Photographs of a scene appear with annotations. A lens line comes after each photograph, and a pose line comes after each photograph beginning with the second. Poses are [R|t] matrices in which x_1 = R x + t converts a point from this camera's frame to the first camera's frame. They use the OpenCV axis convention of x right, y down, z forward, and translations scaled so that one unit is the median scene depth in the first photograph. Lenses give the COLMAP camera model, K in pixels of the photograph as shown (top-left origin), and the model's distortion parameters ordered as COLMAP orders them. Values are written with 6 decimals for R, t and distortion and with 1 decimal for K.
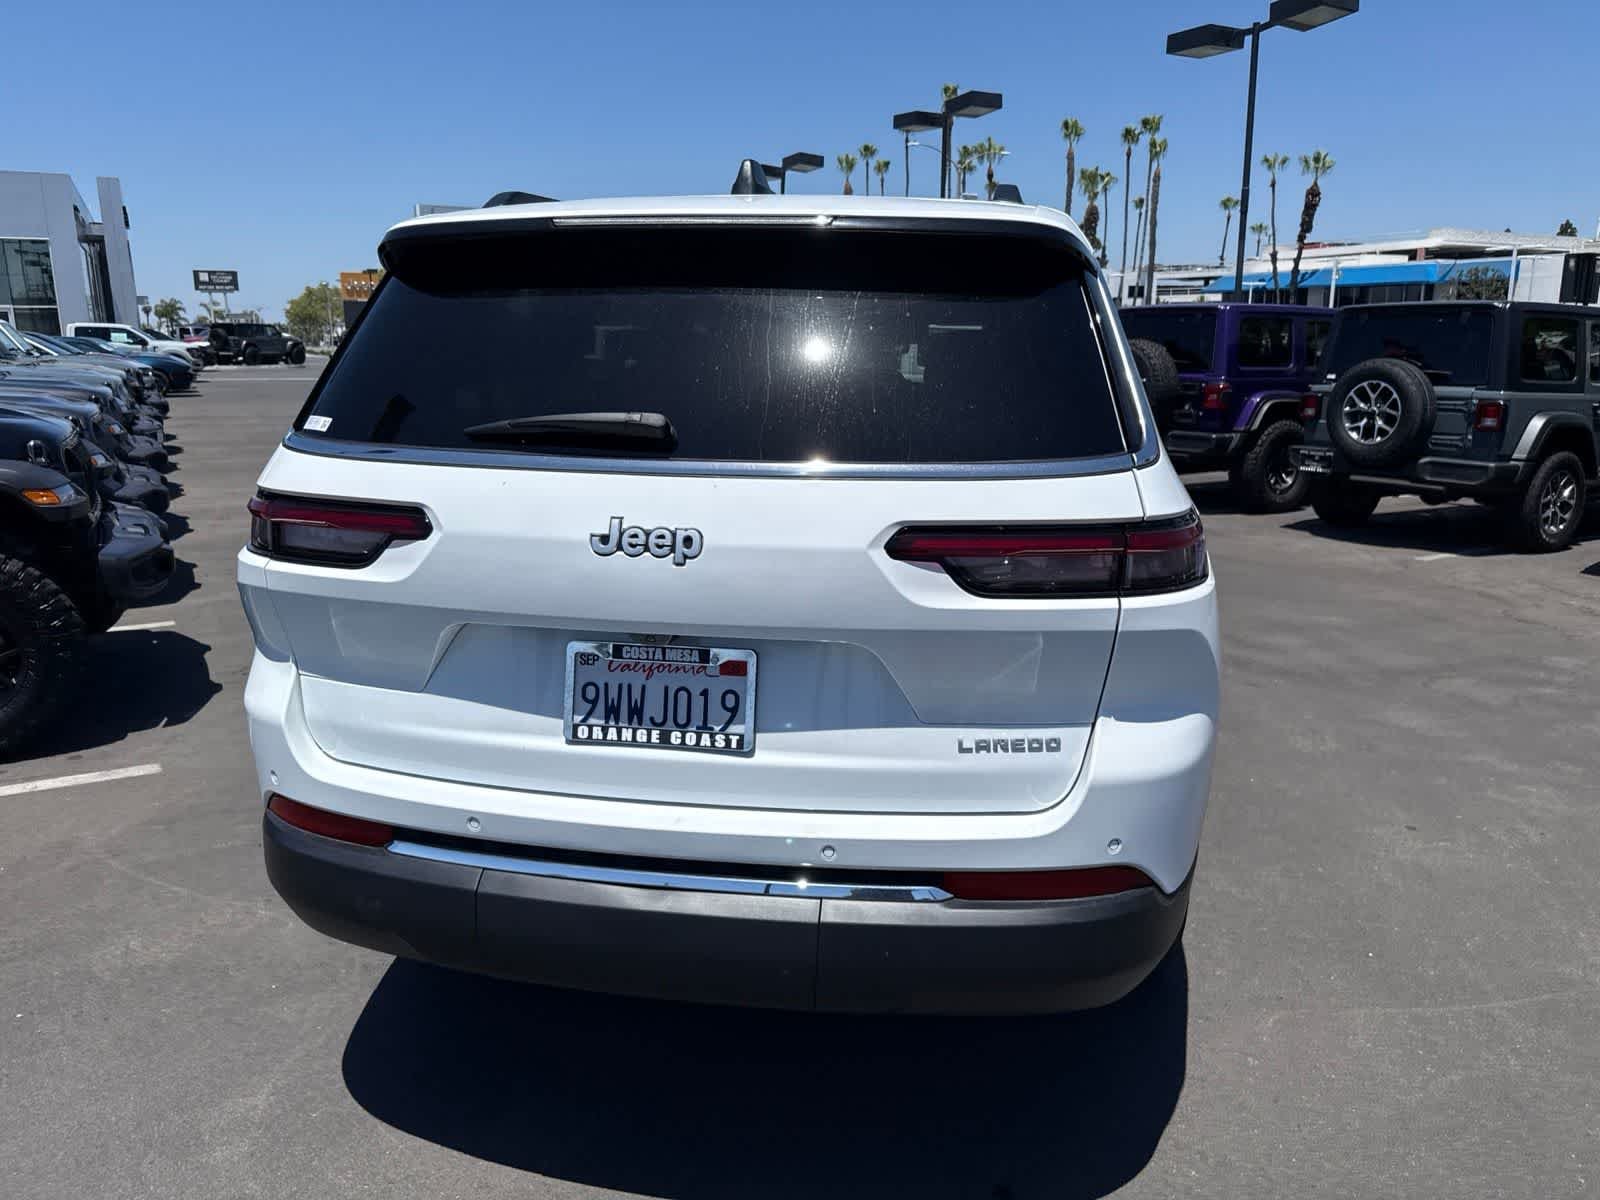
lens RADIAL K [[1146.9, 0, 806.0], [0, 1146.9, 587.1], [0, 0, 1]] dist [0.030130, -0.027689]
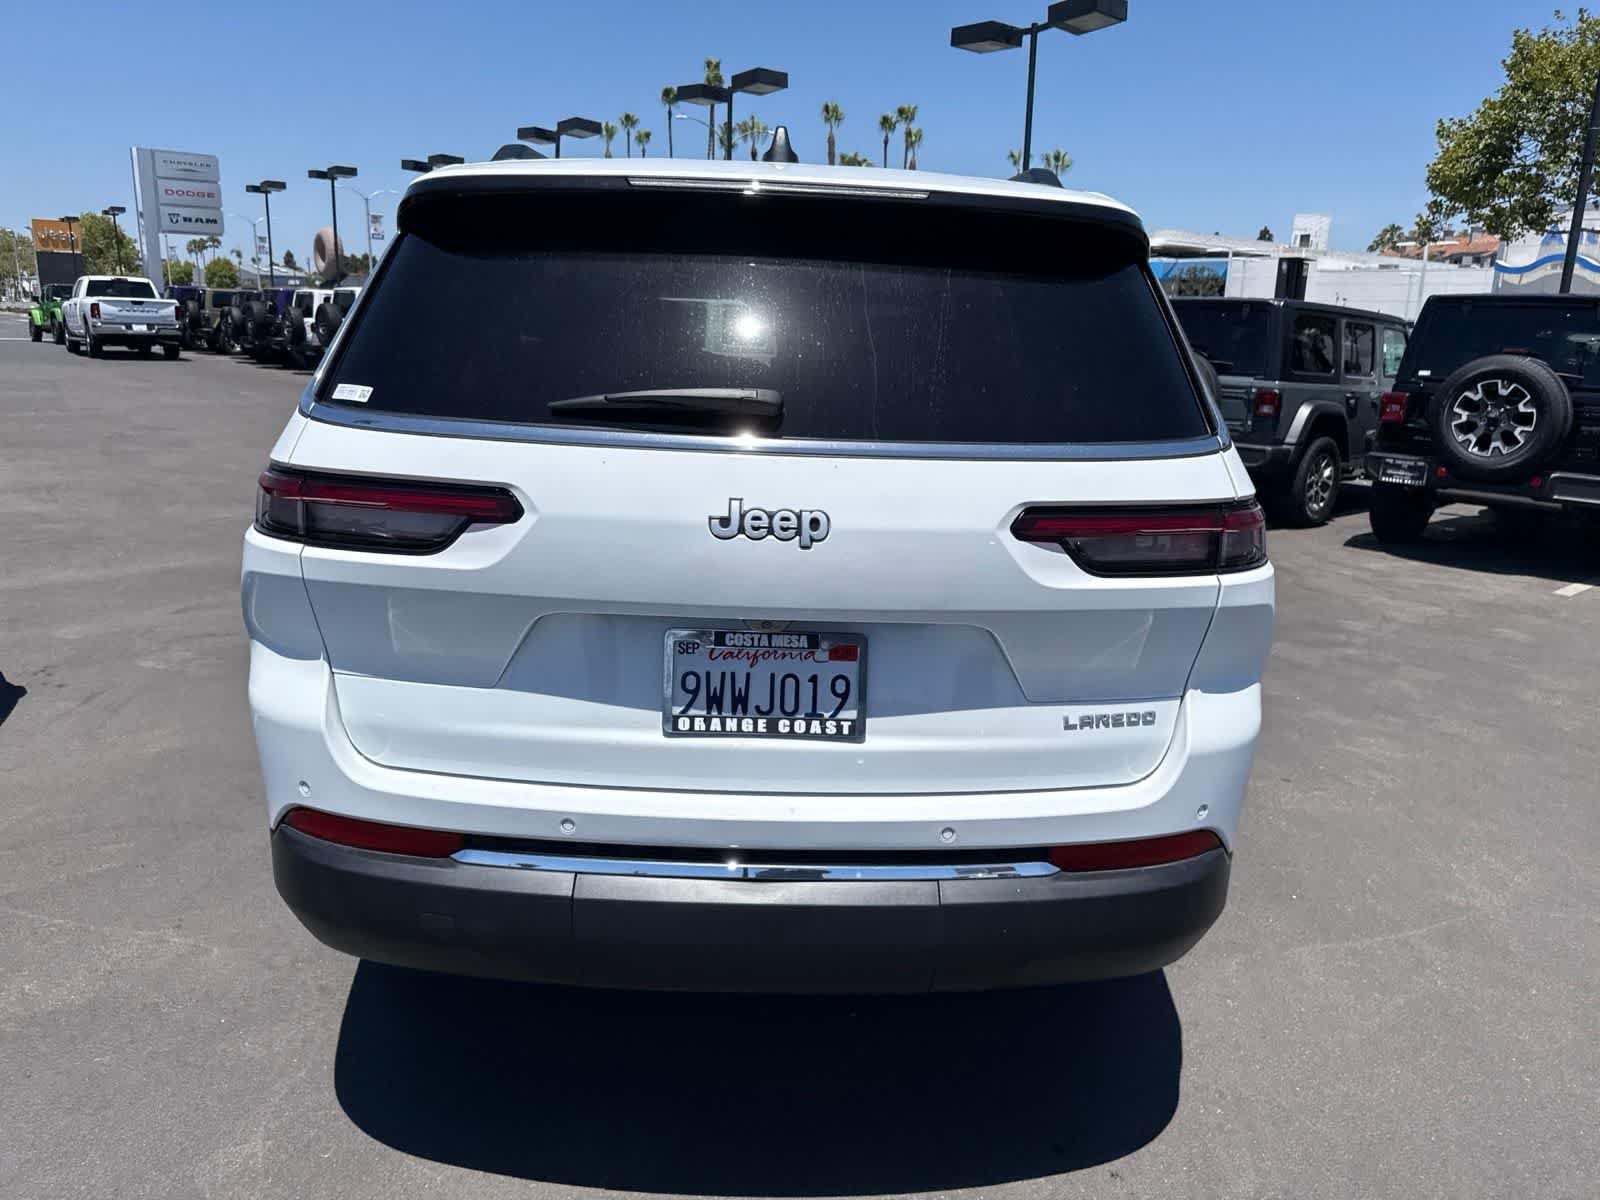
lens RADIAL K [[1146.9, 0, 805.7], [0, 1146.9, 593.5], [0, 0, 1]] dist [0.030130, -0.027689]
pose [[0.978776, -0.017683, 0.204168, -0.288212], [0.012707, 0.999590, 0.025662, -0.005337], [-0.204538, -0.022523, 0.978599, 0.049233]]
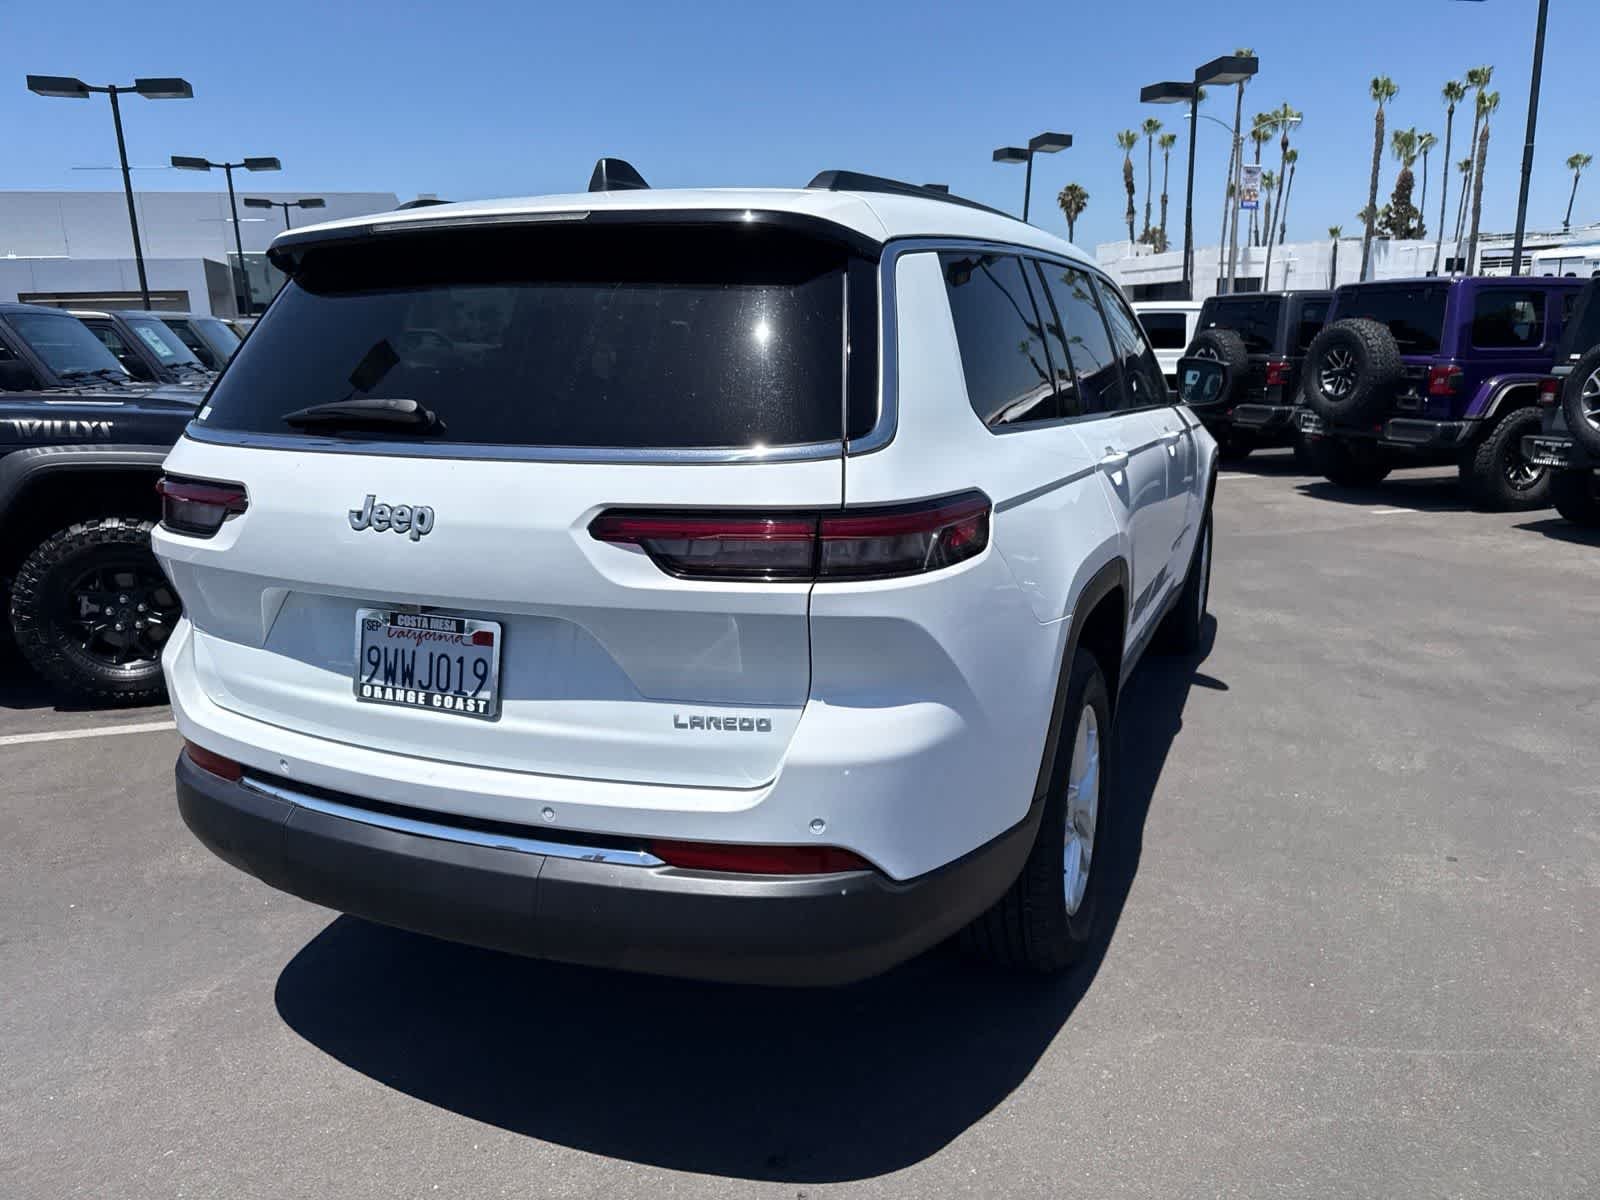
lens RADIAL K [[1147.4, 0, 811.0], [0, 1147.4, 606.0], [0, 0, 1]] dist [0.023439, -0.018155]
pose [[0.973353, 0.033968, -0.226781, 0.469243], [-0.028583, 0.999227, 0.026991, 0.002659], [0.227523, -0.019789, 0.973572, 0.023023]]
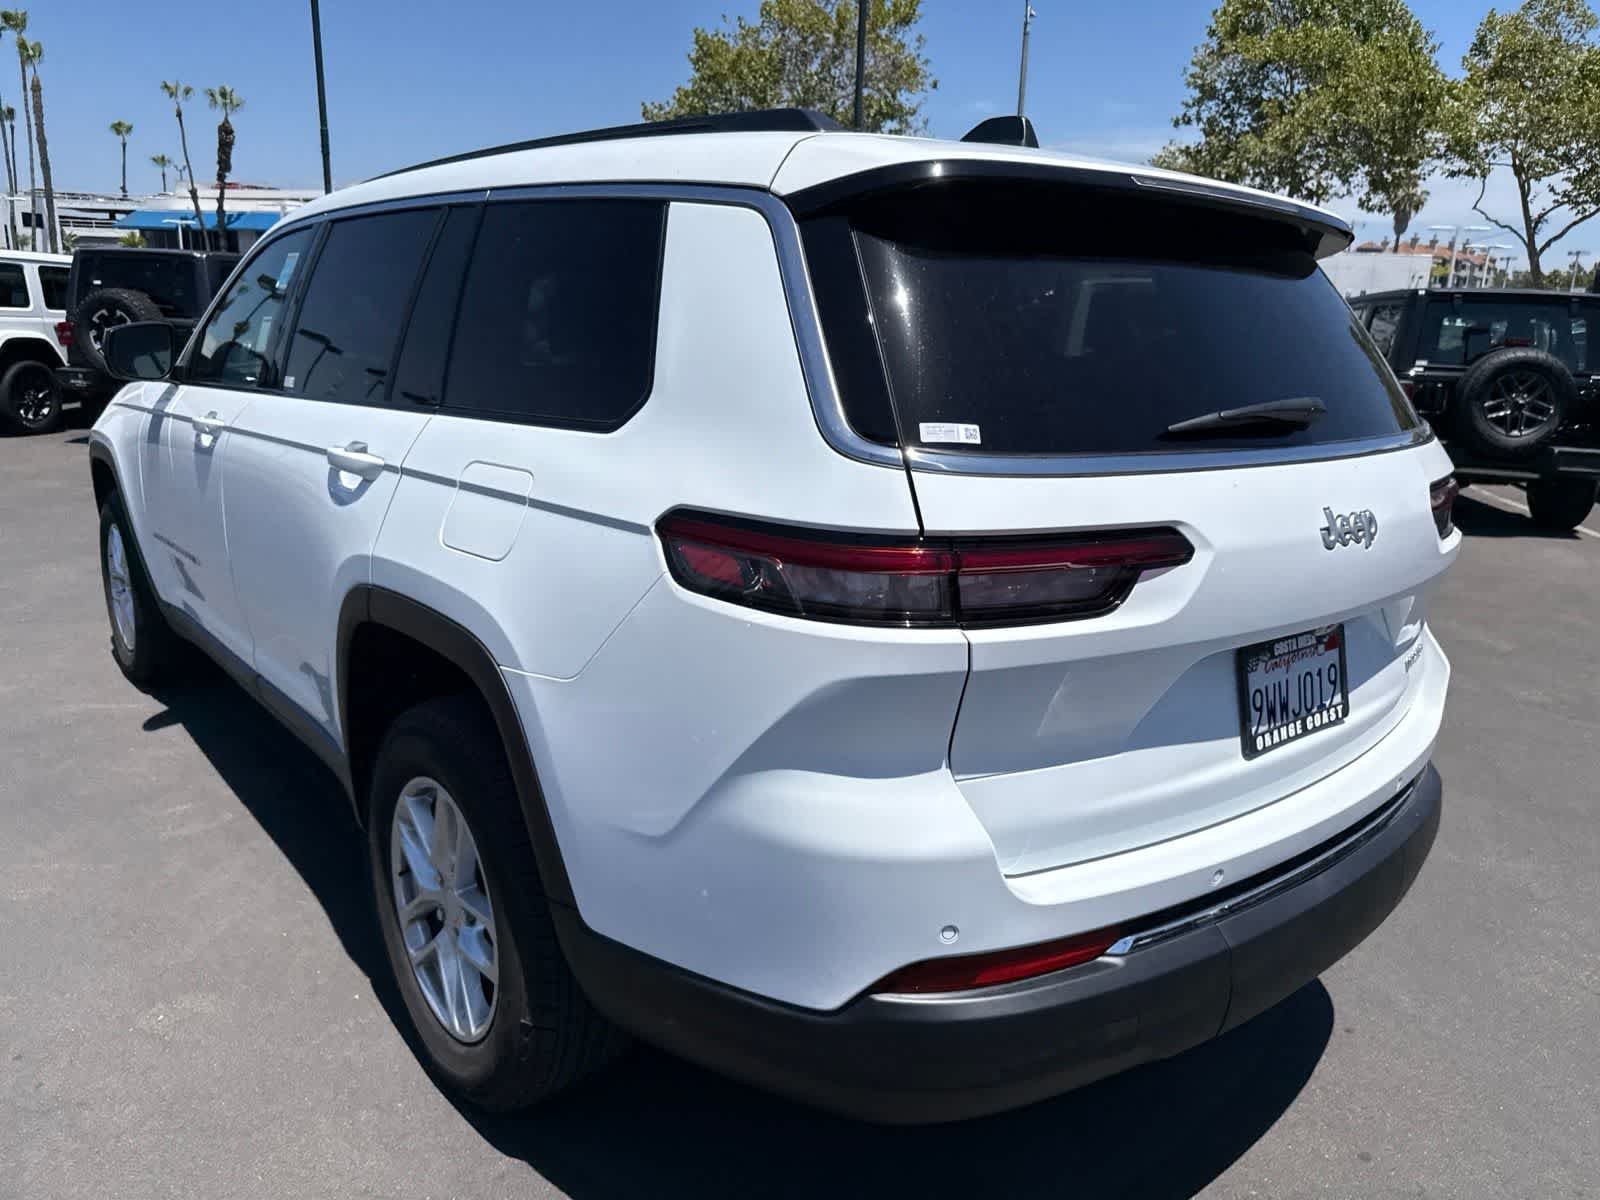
lens RADIAL K [[1147.4, 0, 803.9], [0, 1147.4, 591.4], [0, 0, 1]] dist [0.023439, -0.018155]
pose [[0.647695, -0.165754, 0.743651, -1.113360], [0.129722, 0.985788, 0.106741, -0.144051], [-0.750775, 0.027332, 0.659993, 0.657979]]
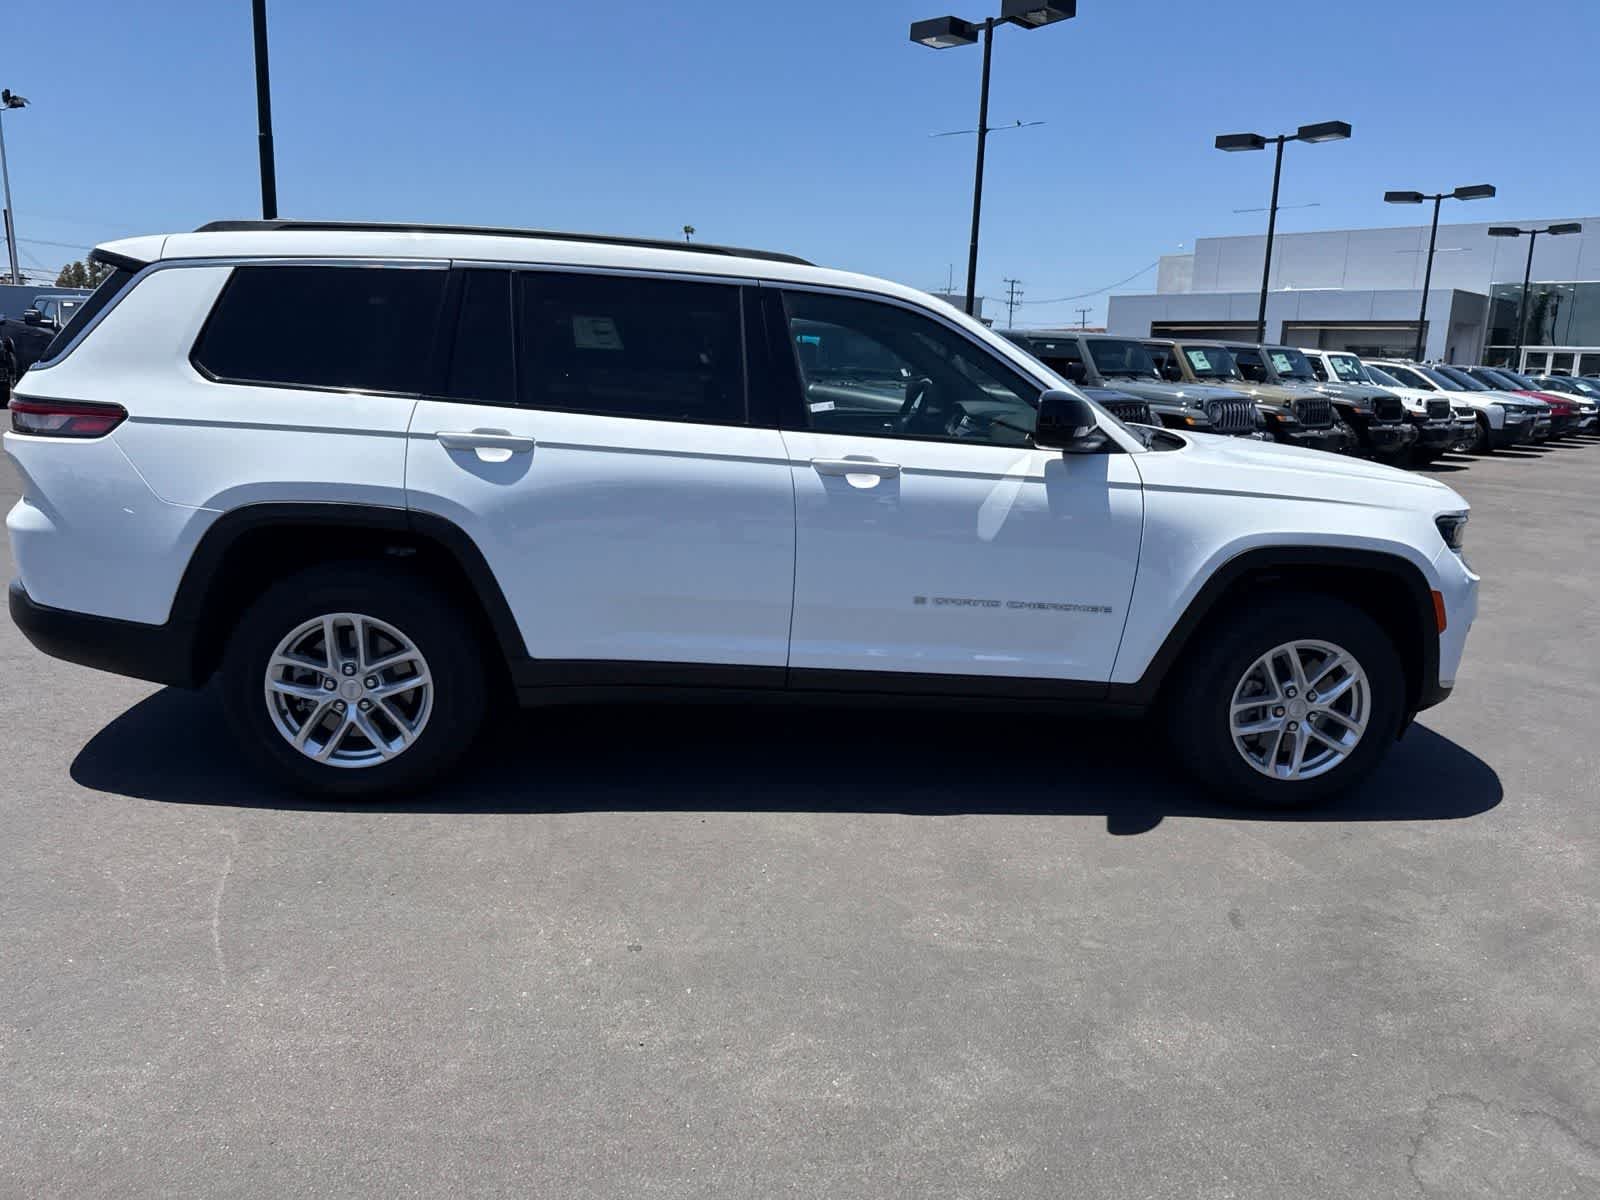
lens RADIAL K [[1146.9, 0, 805.3], [0, 1146.9, 588.6], [0, 0, 1]] dist [0.030130, -0.027689]
pose [[0.272981, 0.206448, -0.939607, 2.471389], [-0.241217, 0.960190, 0.140890, -0.327464], [0.931287, 0.188189, 0.311912, 1.626152]]
